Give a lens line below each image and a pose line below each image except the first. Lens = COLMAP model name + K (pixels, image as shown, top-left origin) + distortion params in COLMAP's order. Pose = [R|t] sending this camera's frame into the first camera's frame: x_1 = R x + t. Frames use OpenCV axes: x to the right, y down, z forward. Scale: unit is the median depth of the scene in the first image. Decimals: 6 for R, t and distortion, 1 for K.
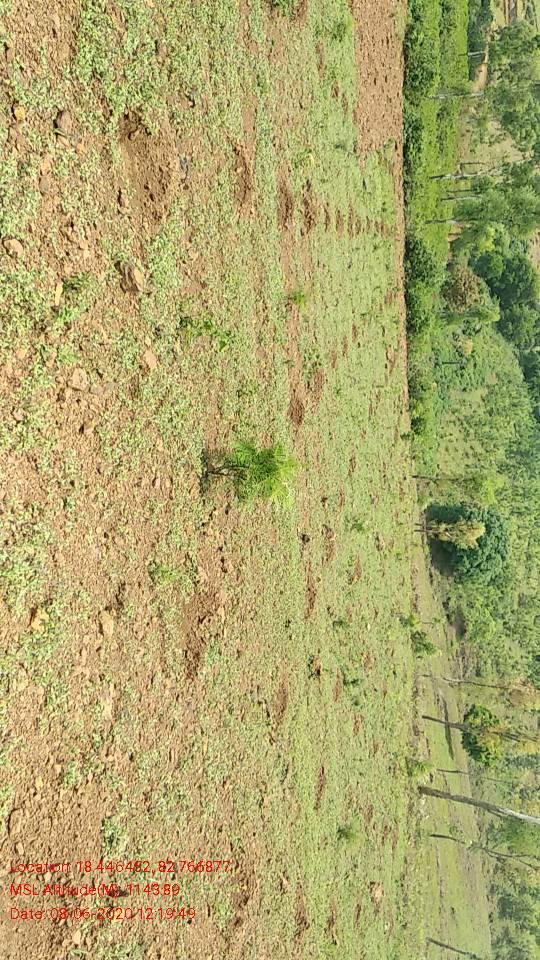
lens RADIAL K [[774.9, 0, 270.0], [0, 774.9, 480.0], [0, 0, 1]] dist [0.070003, -0.118895]
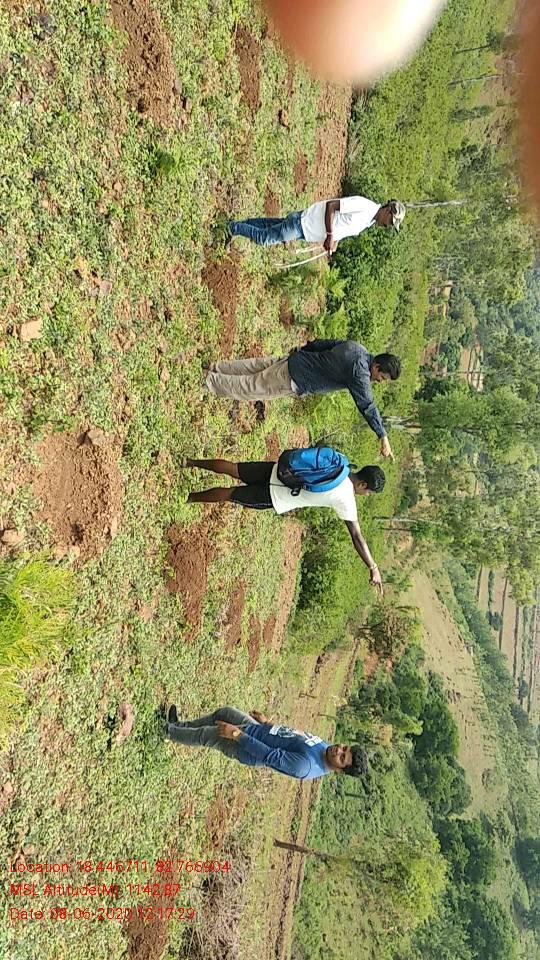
lens RADIAL K [[774.9, 0, 270.0], [0, 774.9, 480.0], [0, 0, 1]] dist [0.070003, -0.118895]
pose [[0.972348, 0.229587, 0.042779, 0.041292], [-0.169699, 0.820439, -0.545970, 0.040588], [-0.160445, 0.523613, 0.836712, 0.187100]]
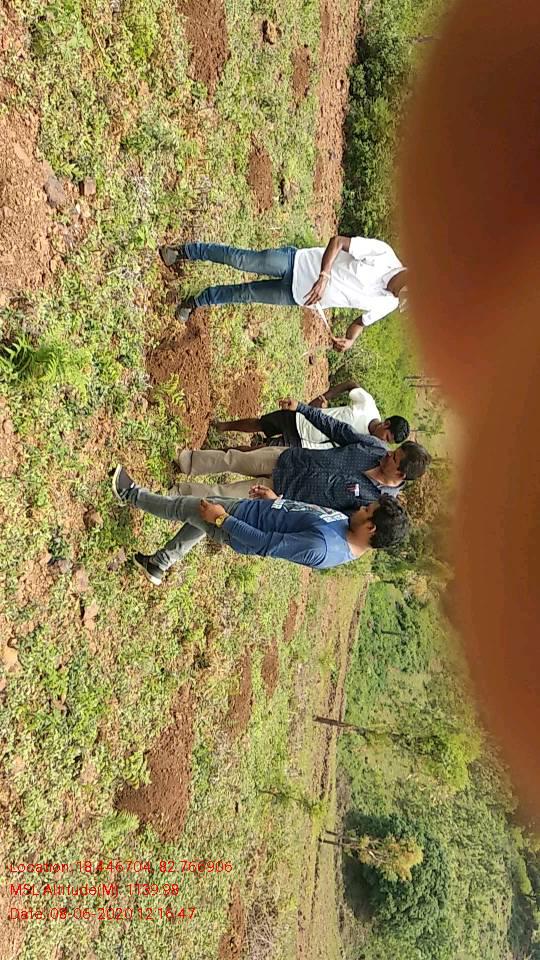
lens RADIAL K [[774.9, 0, 270.0], [0, 774.9, 480.0], [0, 0, 1]] dist [0.070003, -0.118895]
pose [[0.984657, 0.168563, 0.045141, 0.040706], [-0.141124, 0.921364, -0.362177, 0.021756], [-0.102641, 0.350249, 0.931016, 0.190550]]
